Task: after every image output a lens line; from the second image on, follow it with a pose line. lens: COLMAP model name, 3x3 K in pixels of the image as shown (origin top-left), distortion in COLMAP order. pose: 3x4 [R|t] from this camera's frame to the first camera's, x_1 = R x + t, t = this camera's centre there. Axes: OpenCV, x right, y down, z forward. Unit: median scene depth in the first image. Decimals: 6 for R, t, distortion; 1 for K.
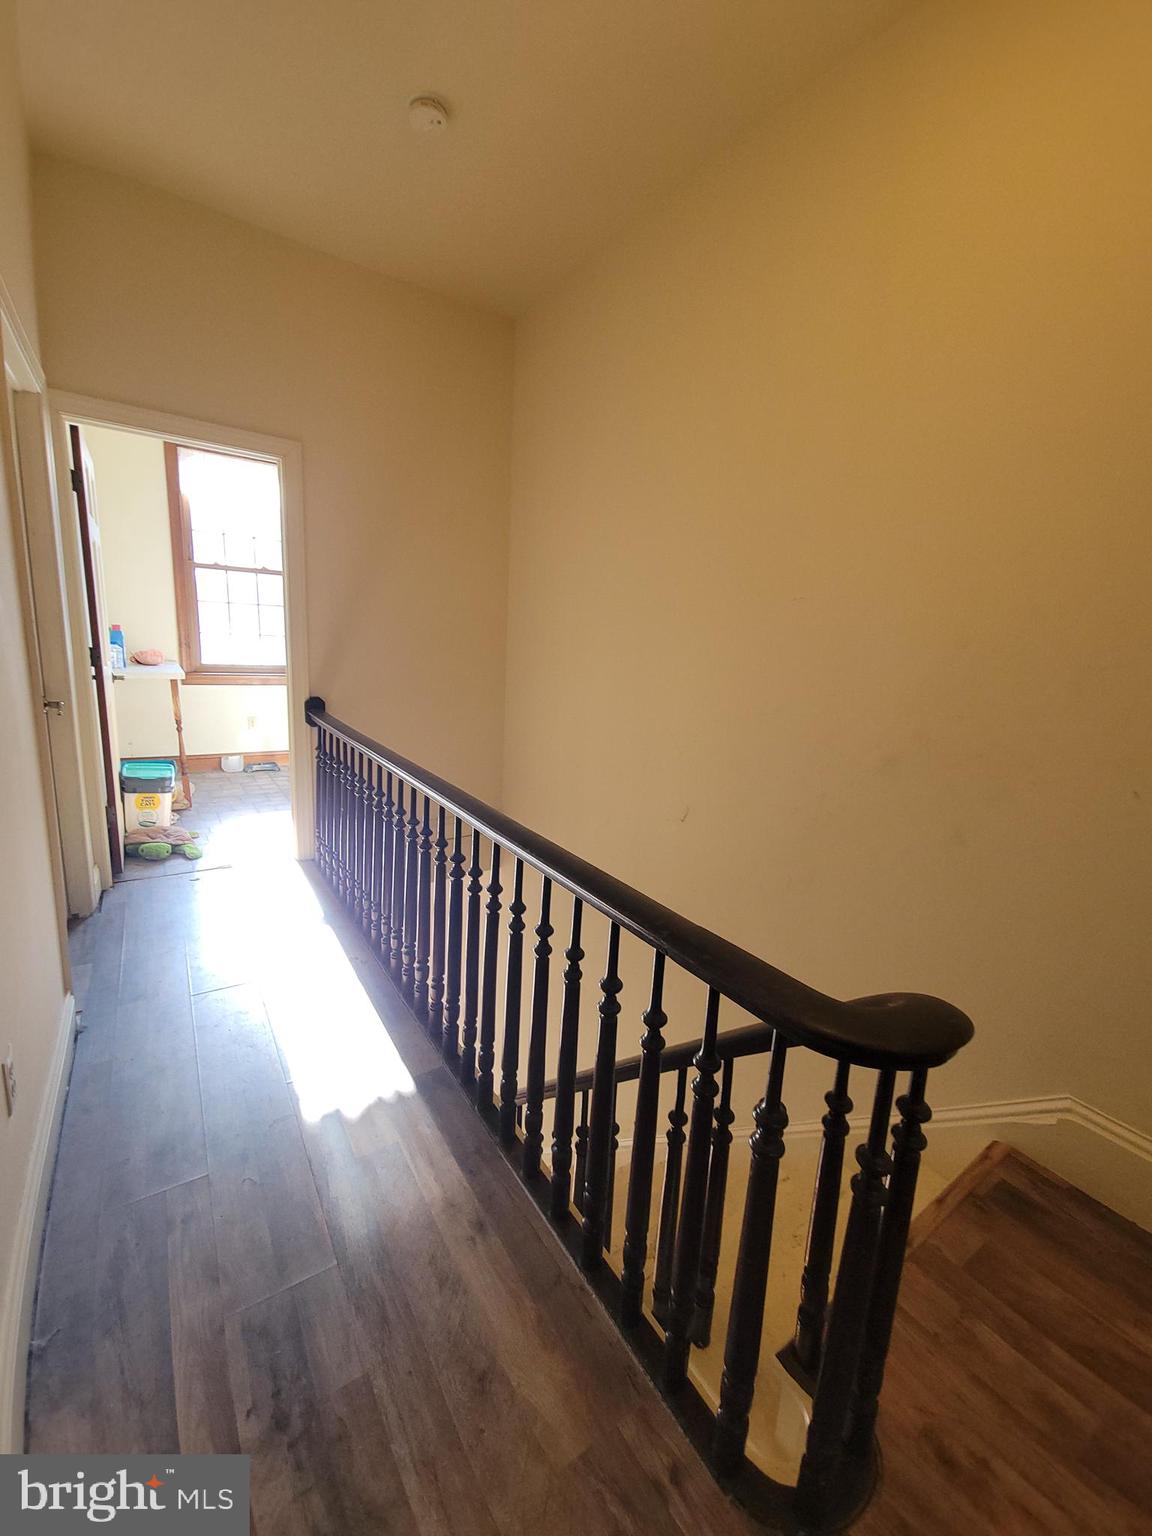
lens RADIAL K [[621.2, 0, 579.9], [0, 621.2, 770.8], [0, 0, 1]] dist [-0.003159, -0.000669]
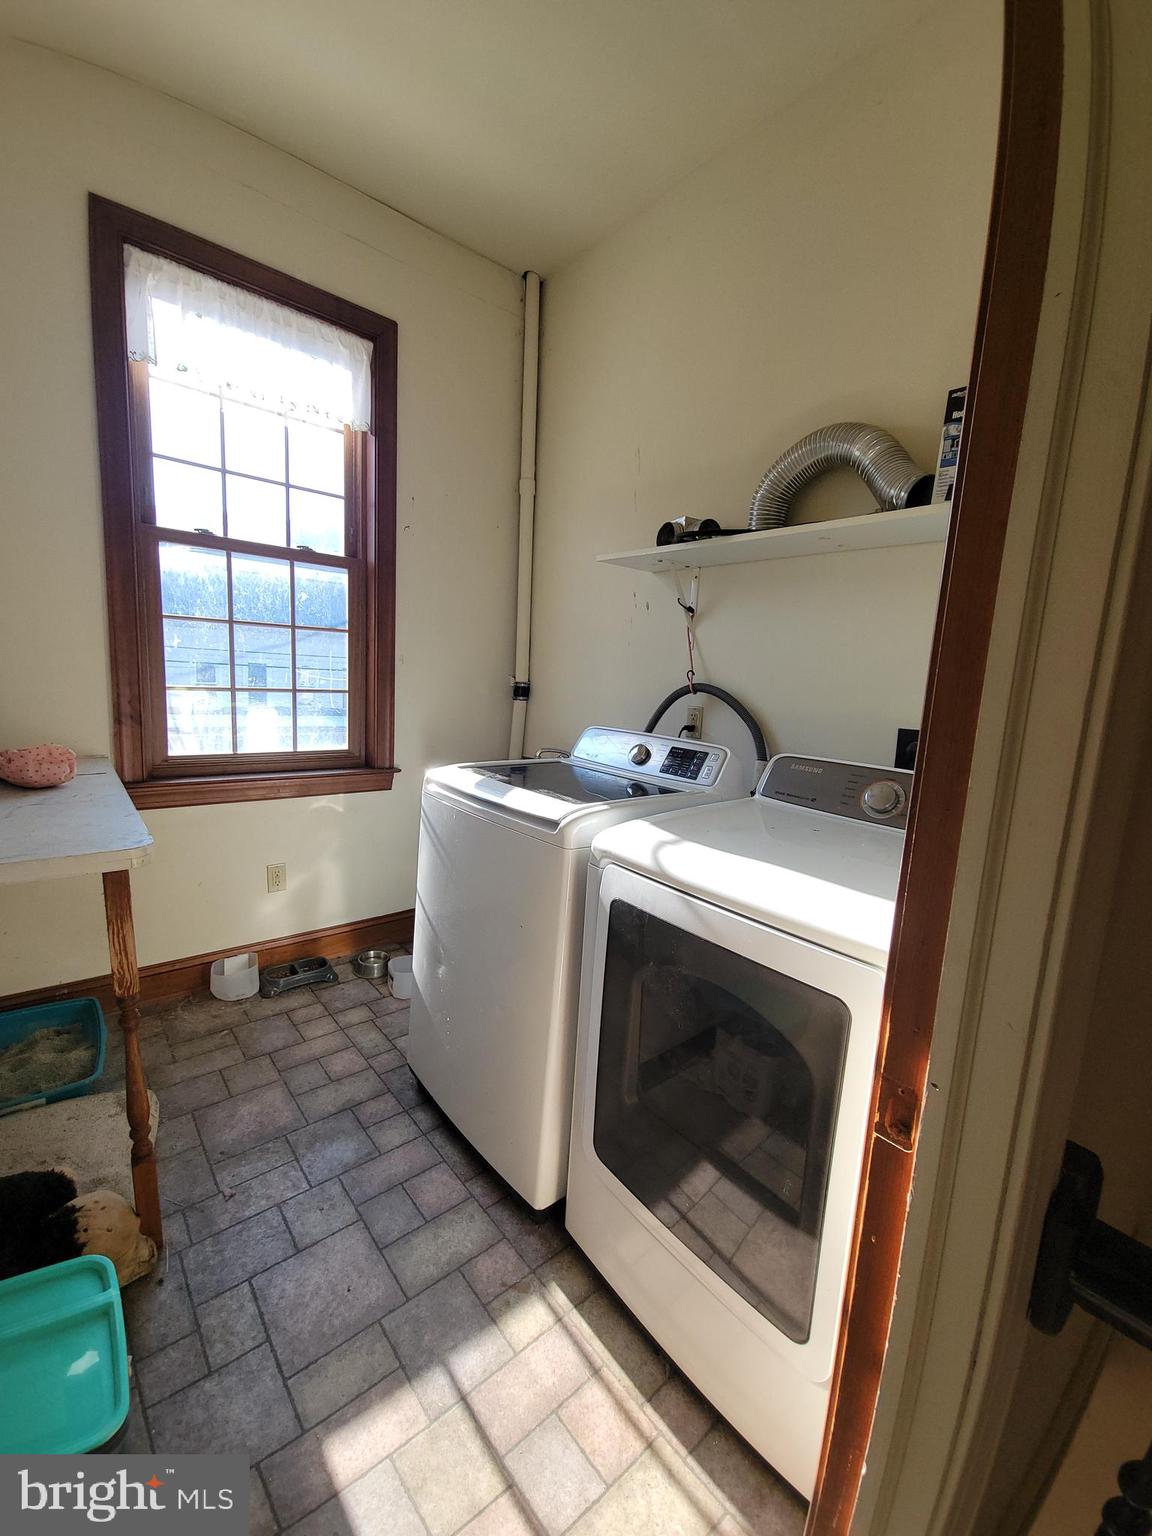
lens RADIAL K [[621.2, 0, 568.4], [0, 621.2, 764.6], [0, 0, 1]] dist [-0.003159, -0.000669]
pose [[0.995890, -0.015854, 0.089170, -0.367721], [0.021169, 0.998035, -0.058970, -0.136001], [-0.088060, 0.060615, 0.994269, 0.541373]]
